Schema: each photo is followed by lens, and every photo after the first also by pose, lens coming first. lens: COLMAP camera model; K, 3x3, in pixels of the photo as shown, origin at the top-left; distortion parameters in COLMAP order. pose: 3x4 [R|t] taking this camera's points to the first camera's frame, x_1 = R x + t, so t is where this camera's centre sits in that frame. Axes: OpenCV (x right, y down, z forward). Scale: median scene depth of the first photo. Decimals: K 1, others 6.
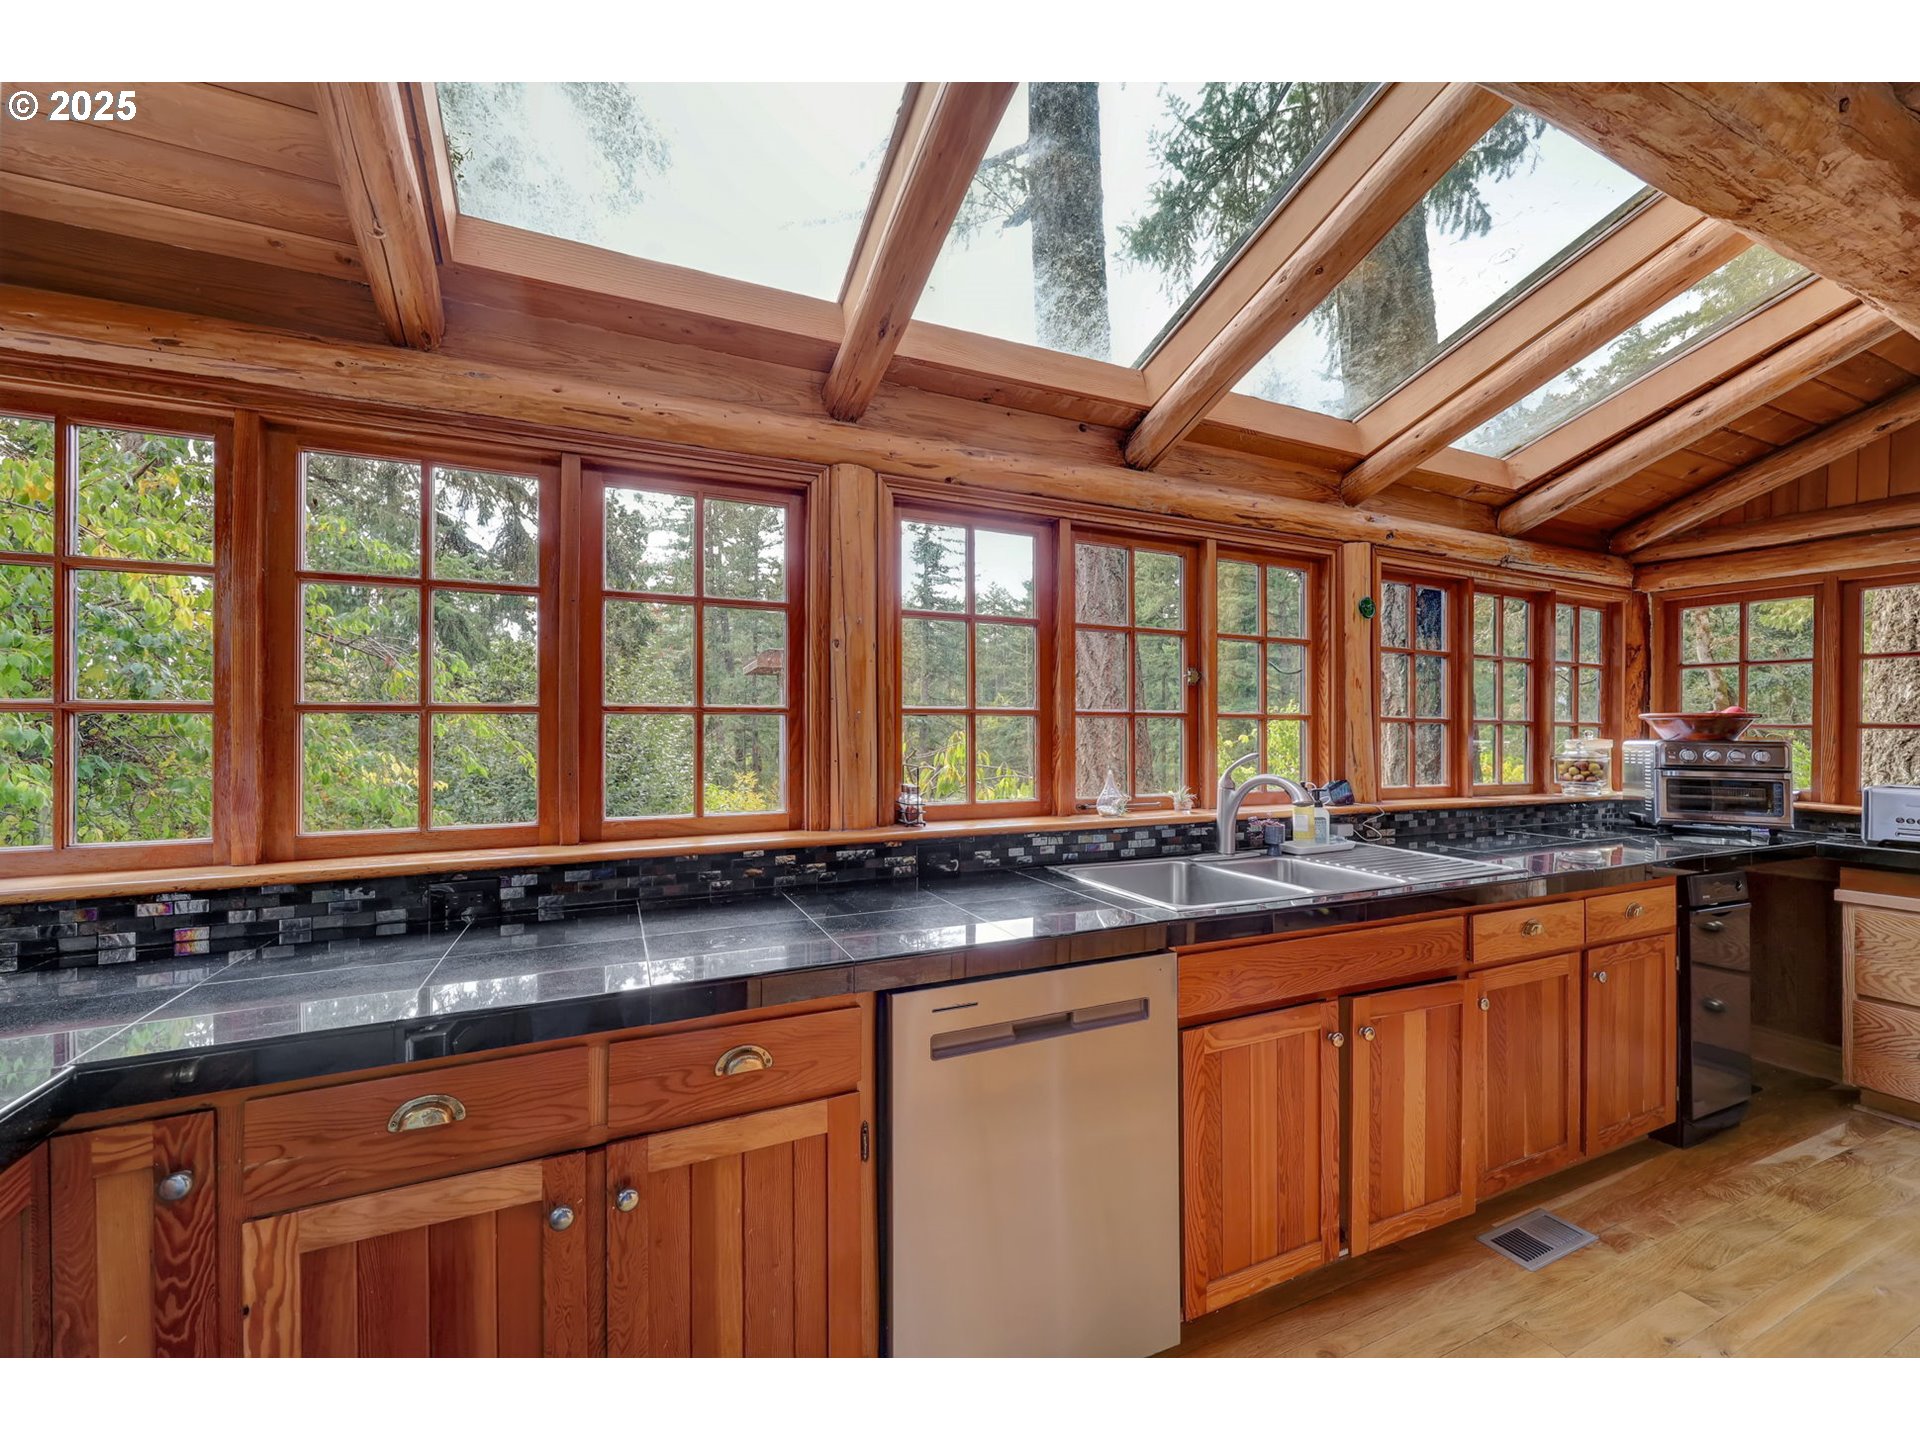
lens RADIAL K [[767.9, 0, 960.0], [0, 767.9, 720.0], [0, 0, 1]] dist [-0.000751, -0.000146]
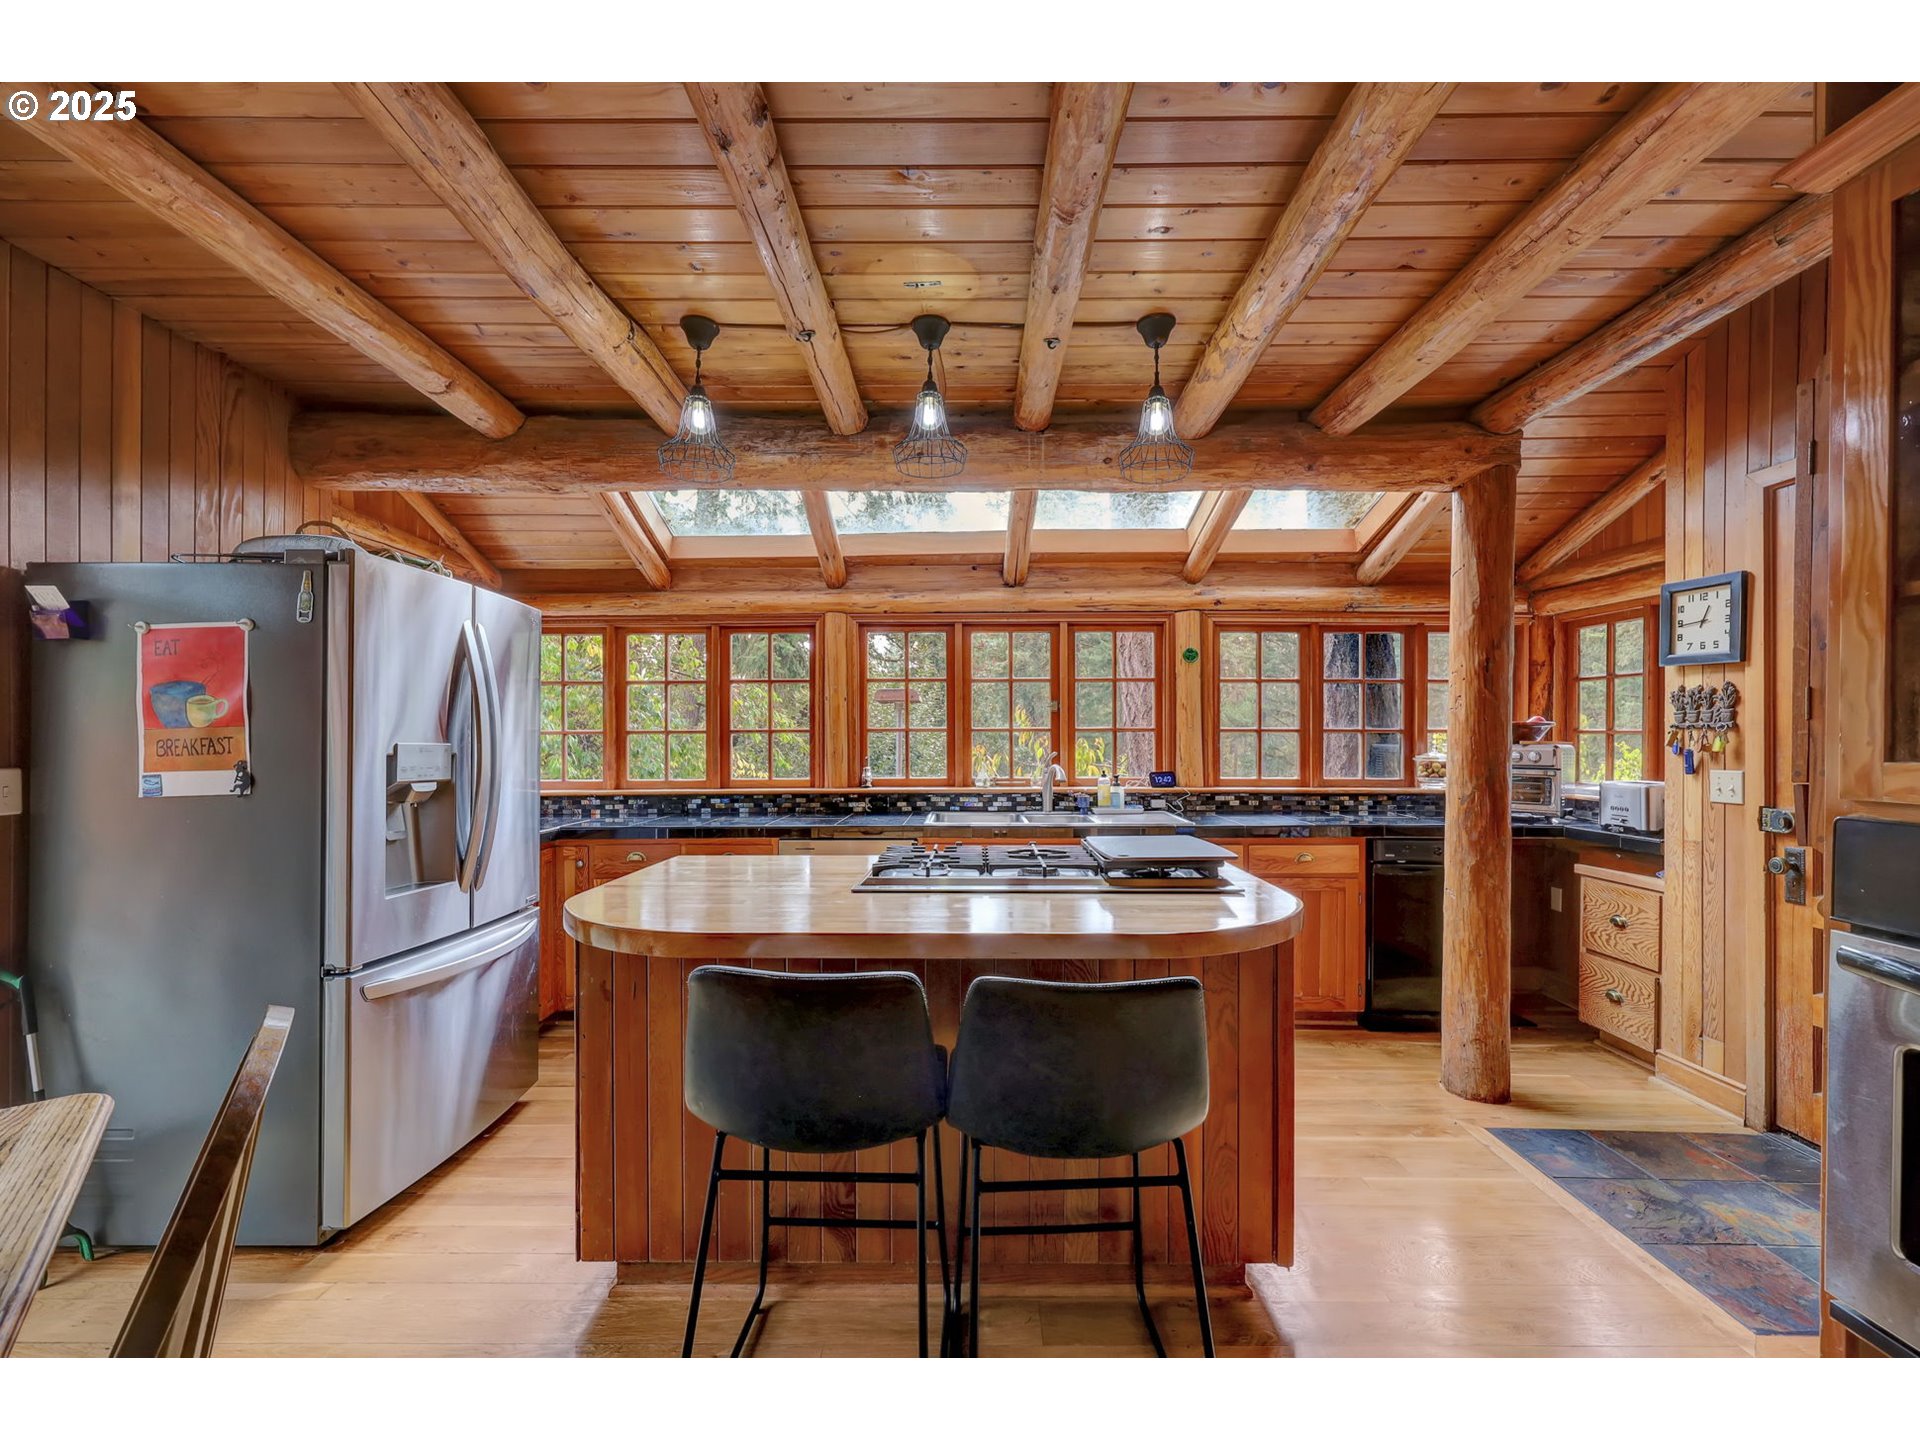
lens RADIAL K [[799.4, 0, 964.3], [0, 799.4, 732.2], [0, 0, 1]] dist [0.000307, 0.000021]
pose [[0.904211, -0.008570, -0.427000, 0.885196], [0.011927, 0.999915, 0.005188, -0.012349], [0.426919, -0.009784, 0.904237, -0.648747]]
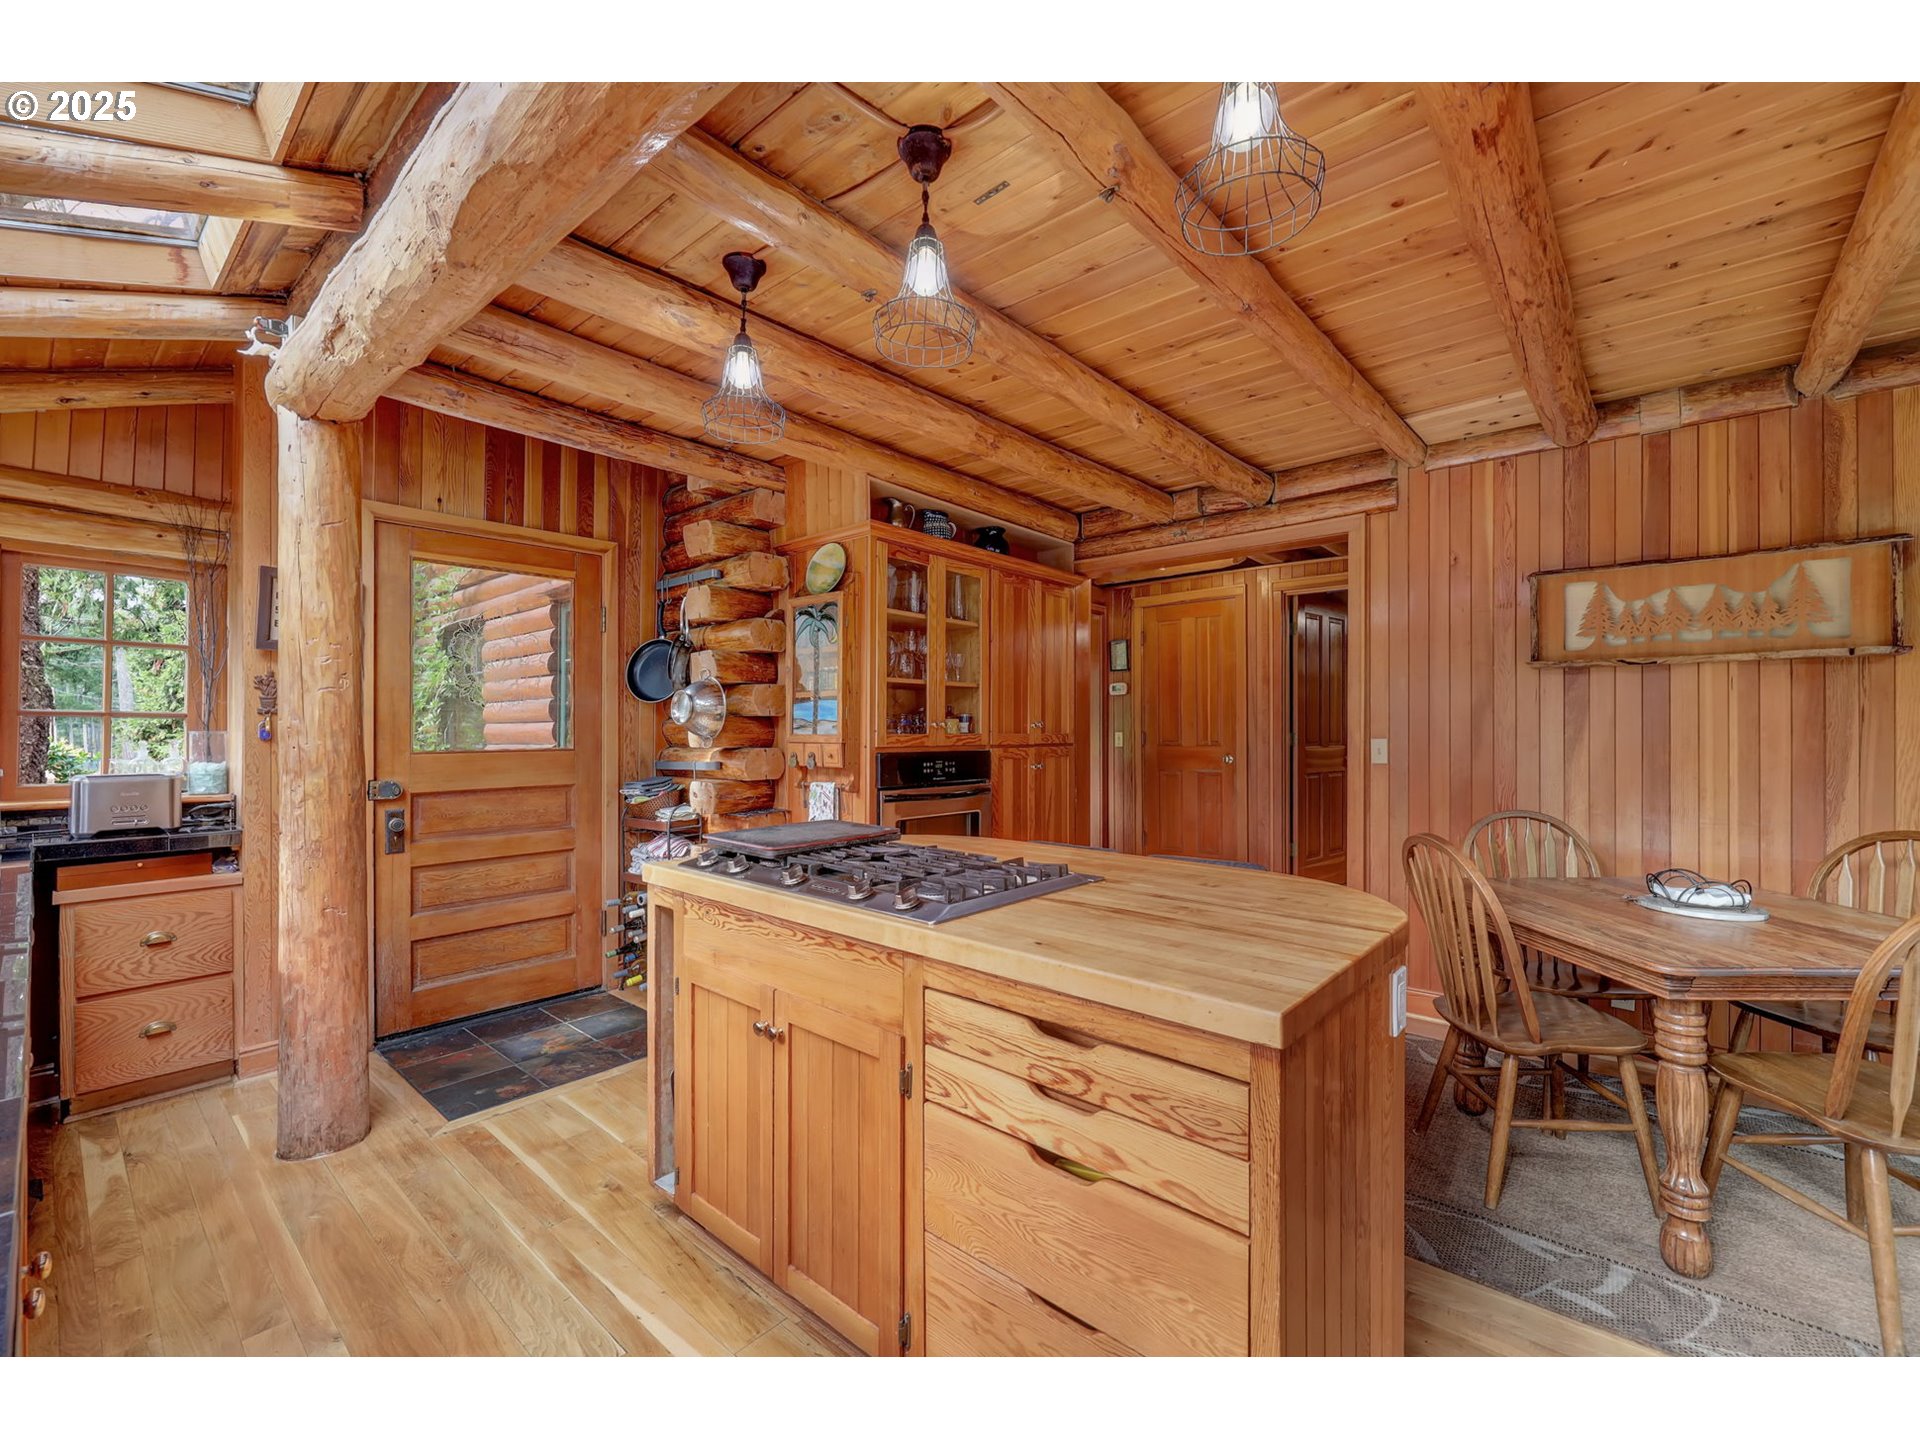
lens RADIAL K [[799.4, 0, 964.3], [0, 799.4, 732.2], [0, 0, 1]] dist [0.000307, 0.000021]
pose [[-0.404226, -0.007002, 0.914632, -0.181900], [-0.017837, 0.999841, -0.000229, 0.012197], [-0.914485, -0.016406, -0.404287, 0.438412]]
